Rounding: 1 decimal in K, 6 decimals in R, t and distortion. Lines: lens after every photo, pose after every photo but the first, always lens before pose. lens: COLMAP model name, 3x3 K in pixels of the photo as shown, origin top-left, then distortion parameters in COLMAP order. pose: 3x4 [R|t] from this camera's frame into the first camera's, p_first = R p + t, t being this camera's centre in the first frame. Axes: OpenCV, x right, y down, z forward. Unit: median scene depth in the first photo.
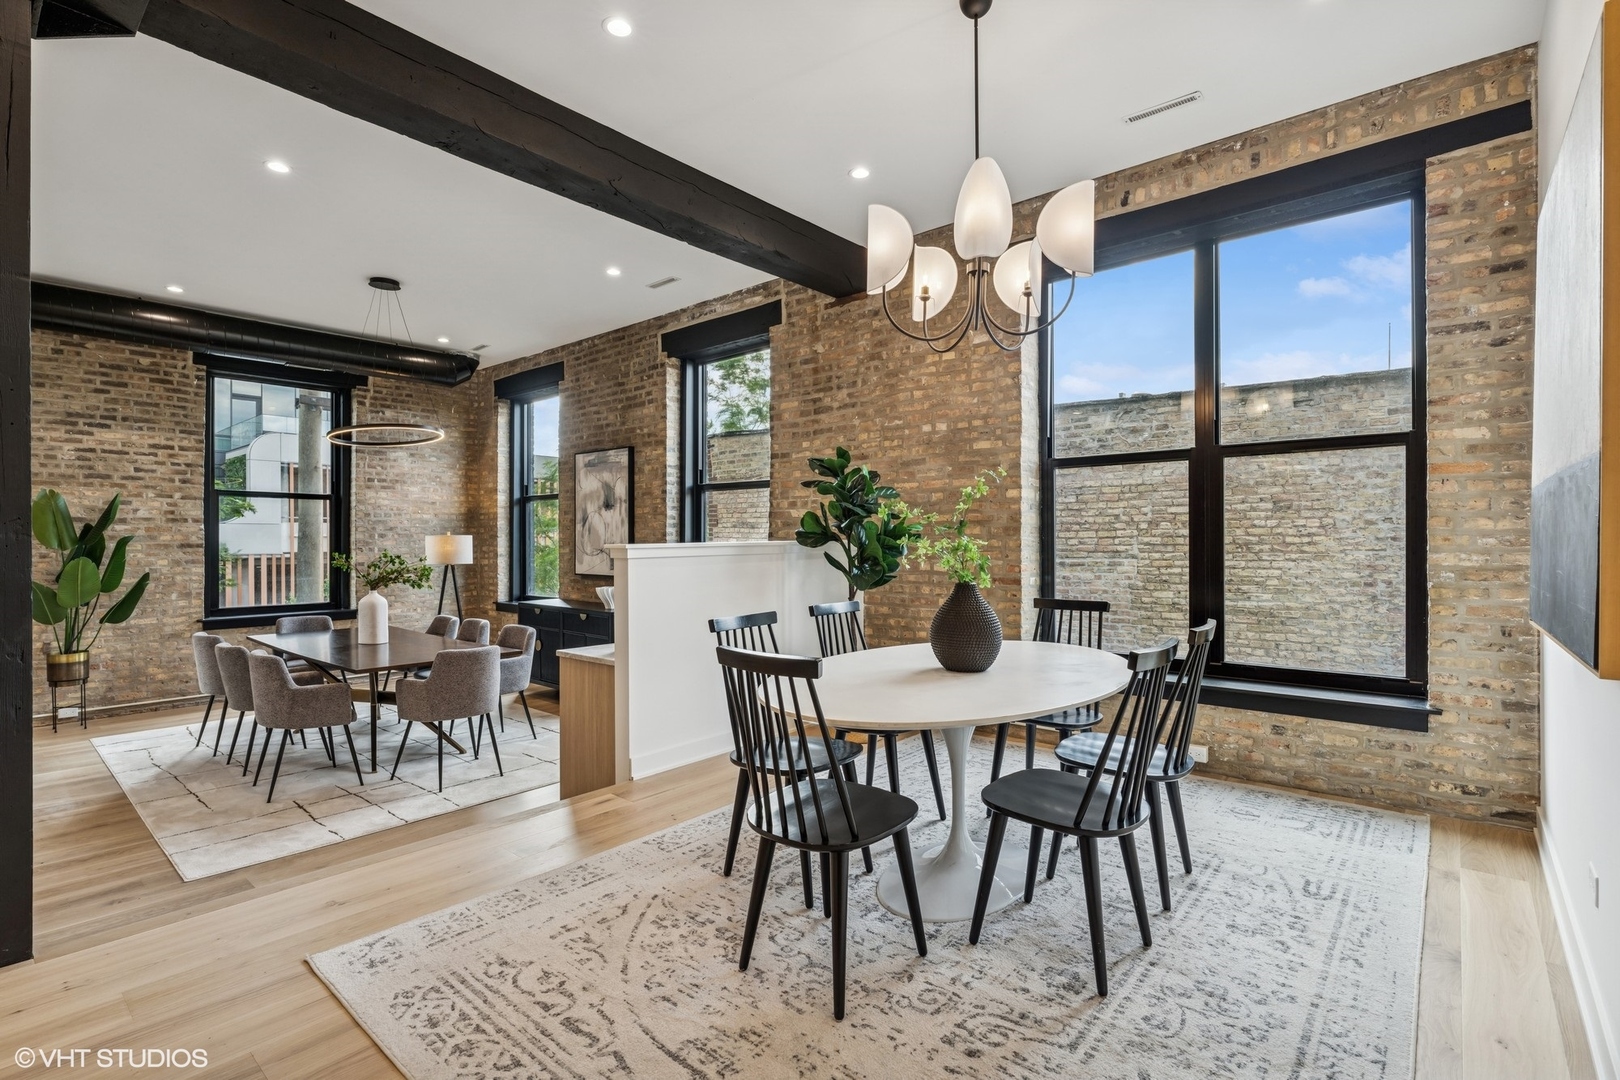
lens RADIAL K [[757.7, 0, 802.4], [0, 757.7, 543.3], [0, 0, 1]] dist [-0.003026, 0.001140]
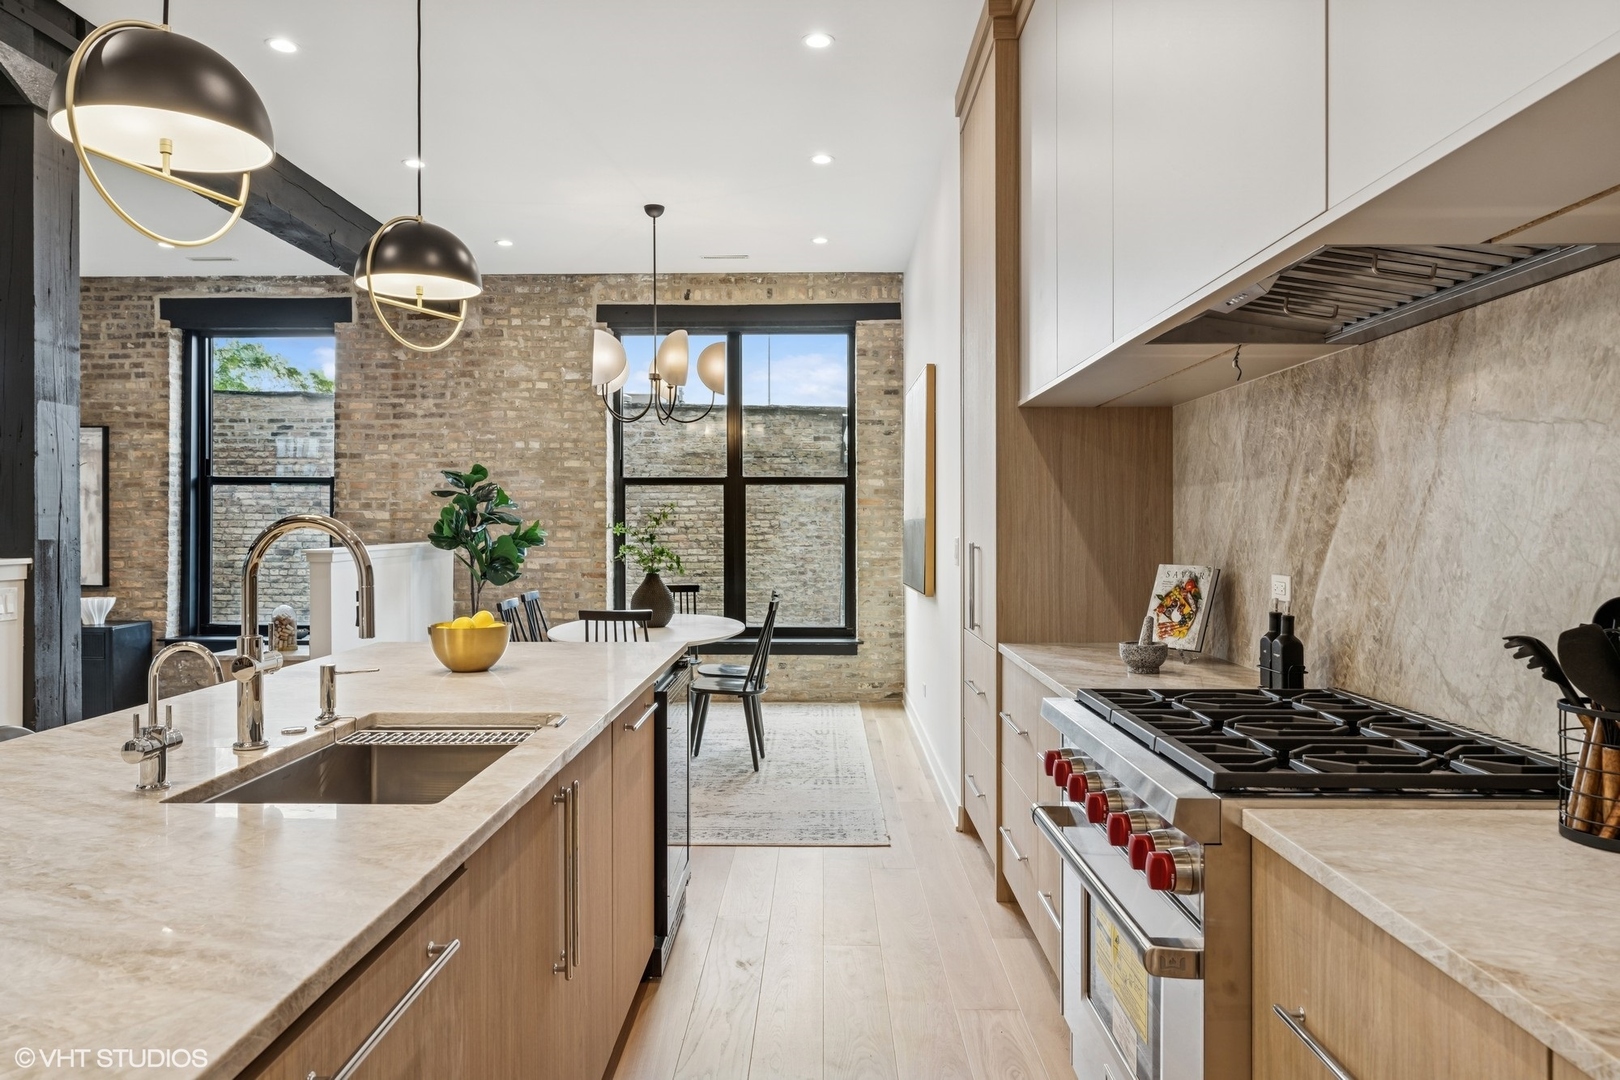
lens RADIAL K [[1068.7, 0, 797.4], [0, 1068.7, 530.9], [0, 0, 1]] dist [-0.005281, 0.000941]
pose [[0.772618, 0.001091, 0.634870, -0.460613], [-0.000667, 0.999999, -0.000908, -0.016956], [-0.634870, 0.000278, 0.772619, -0.443652]]
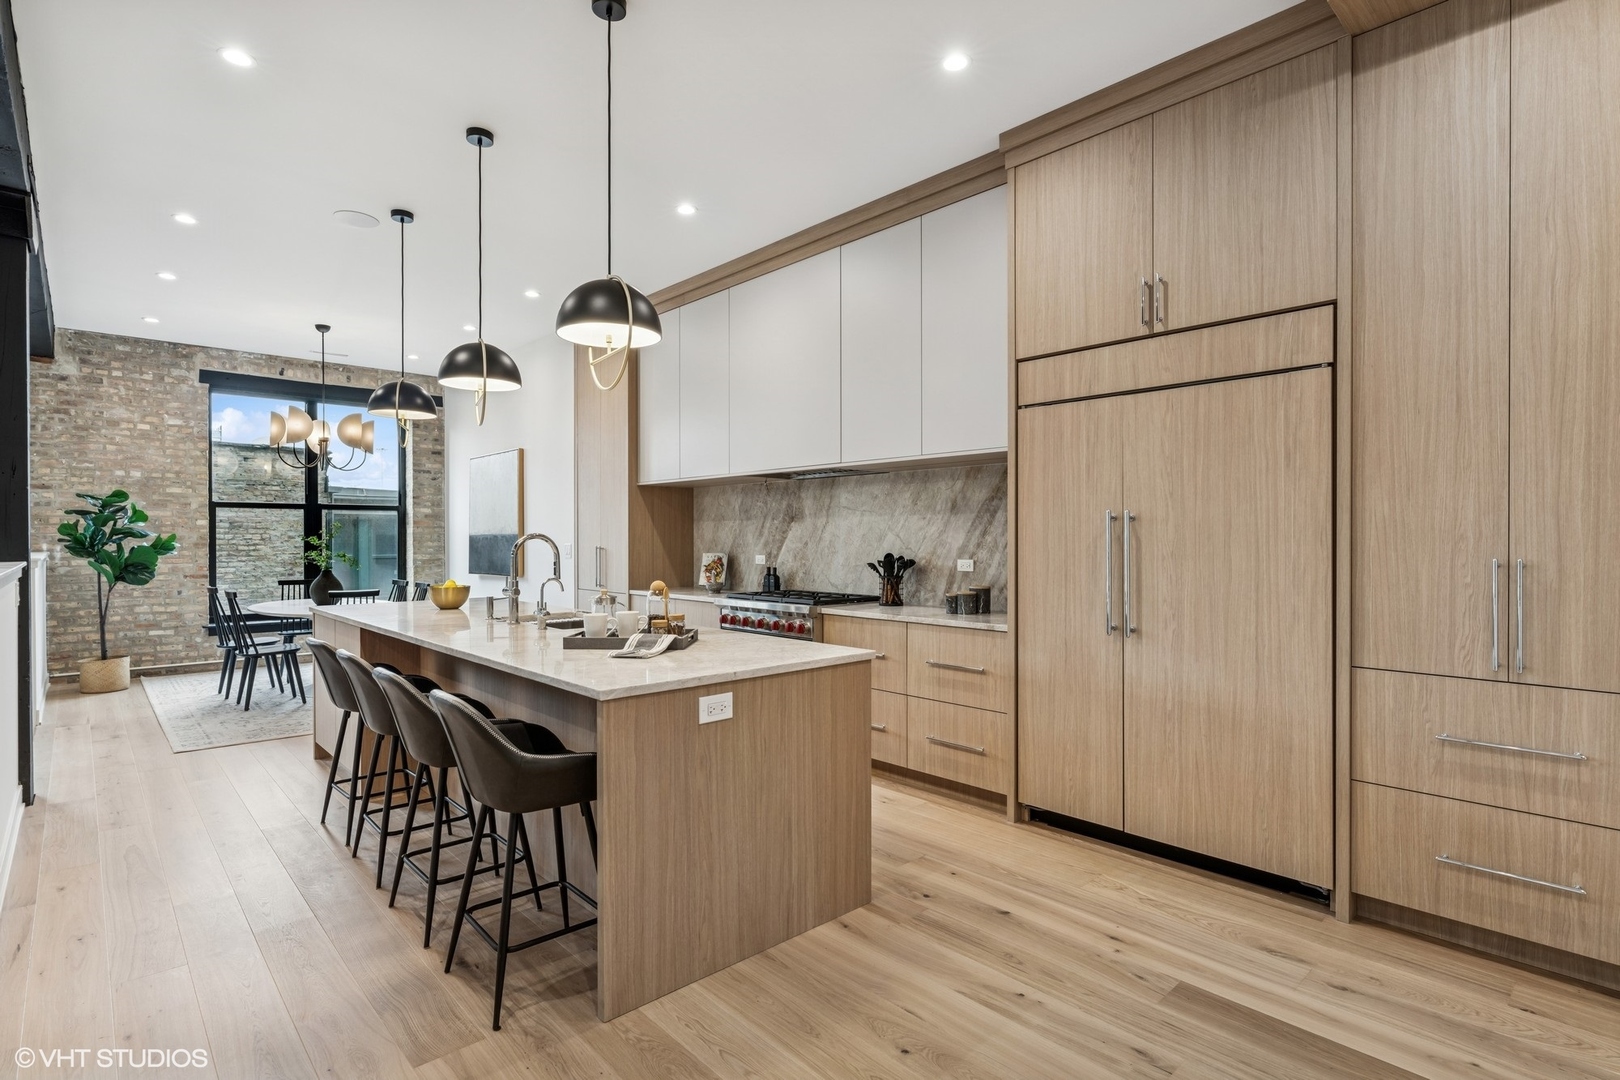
lens RADIAL K [[794.7, 0, 810.0], [0, 794.7, 540.0], [0, 0, 1]] dist [-0.003652, -0.000104]
pose [[0.114417, 0.001401, 0.993432, -0.994086], [0.004877, 0.999986, -0.001972, -0.014472], [-0.993421, 0.005070, 0.114409, -0.388405]]
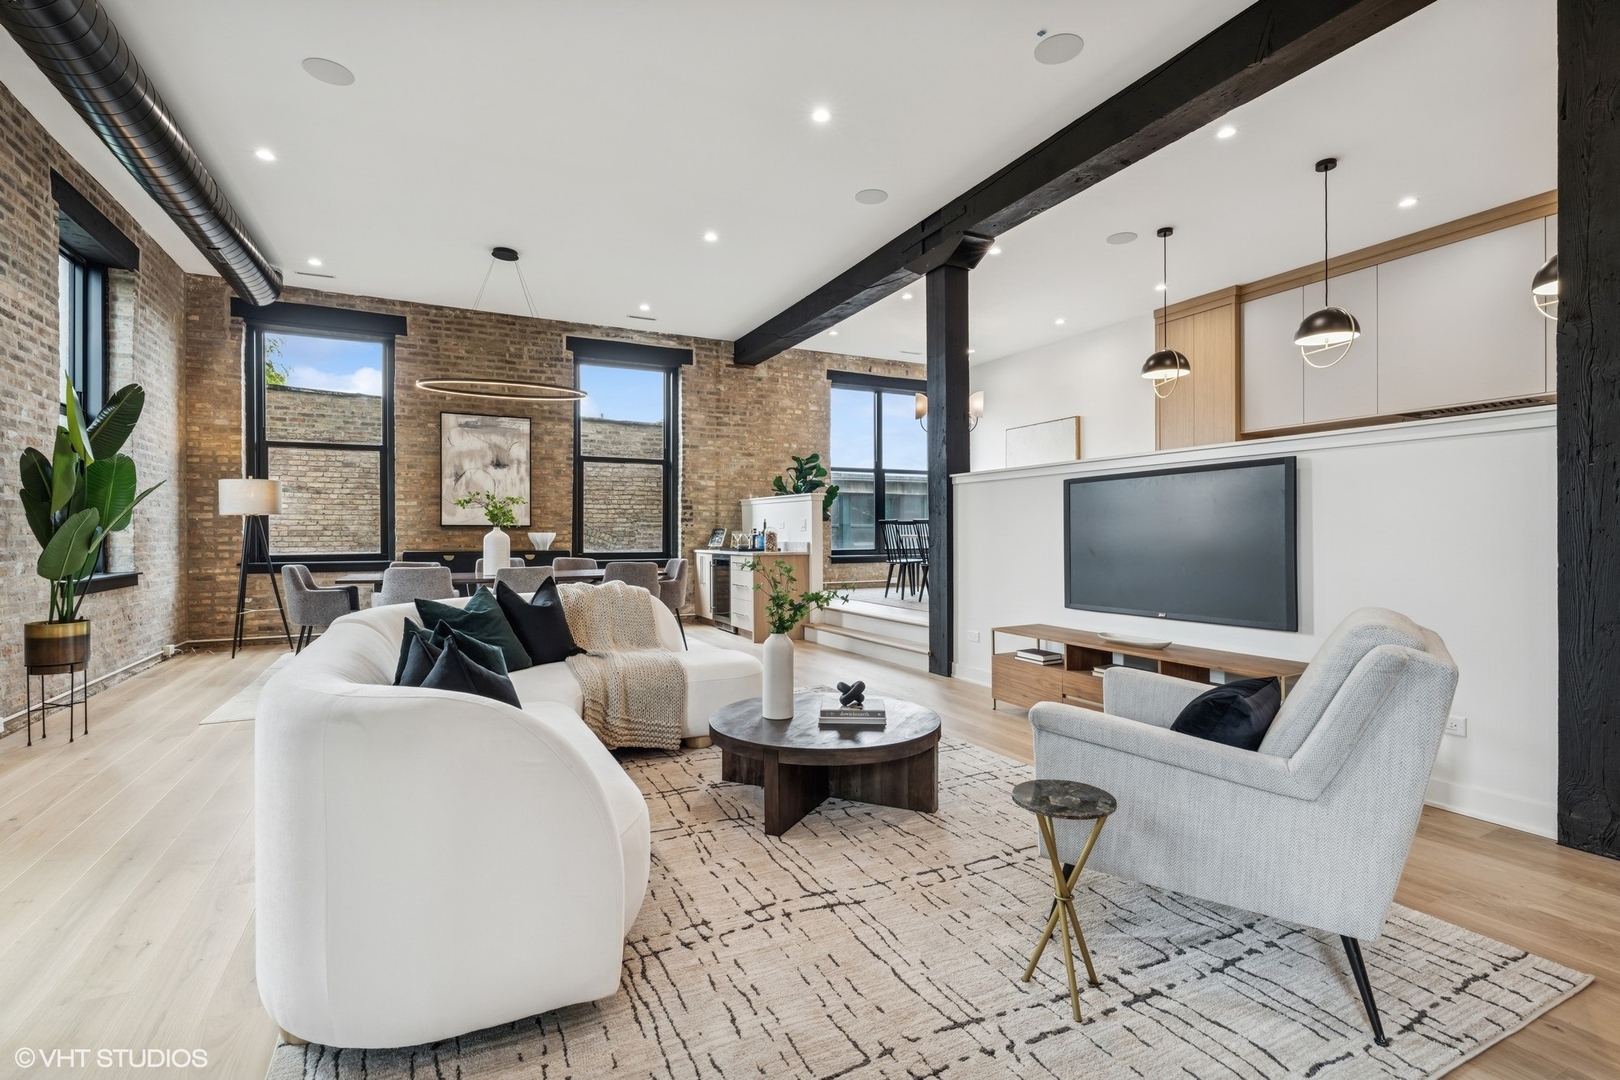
lens RADIAL K [[744.6, 0, 801.5], [0, 744.6, 534.0], [0, 0, 1]] dist [-0.002773, -0.000158]
pose [[0.388518, 0.003508, 0.921435, -1.396314], [0.006111, 0.999961, -0.006384, 0.081934], [-0.921421, 0.008112, 0.388481, 0.170475]]
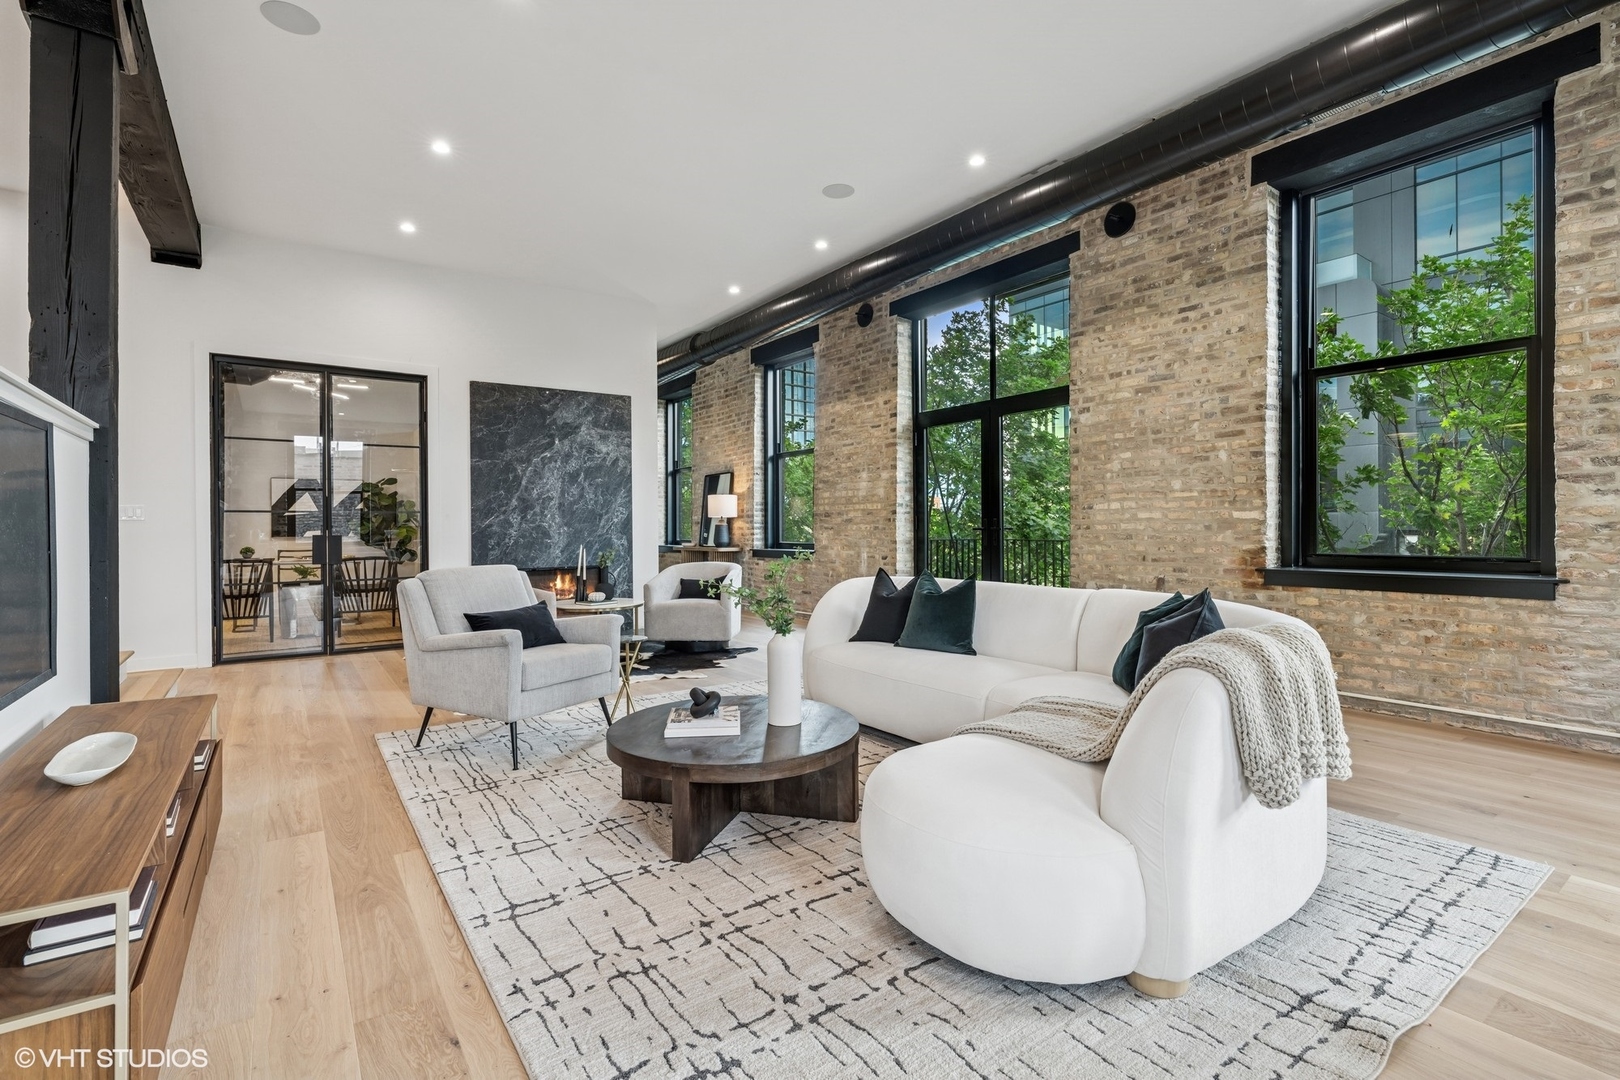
lens RADIAL K [[738.6, 0, 807.4], [0, 738.6, 528.3], [0, 0, 1]] dist [-0.002695, -0.000154]
pose [[-0.230653, 0.007857, -0.973004, -0.430012], [0.005512, 0.999962, 0.006768, 0.075835], [0.973021, -0.003802, -0.230687, 0.525731]]
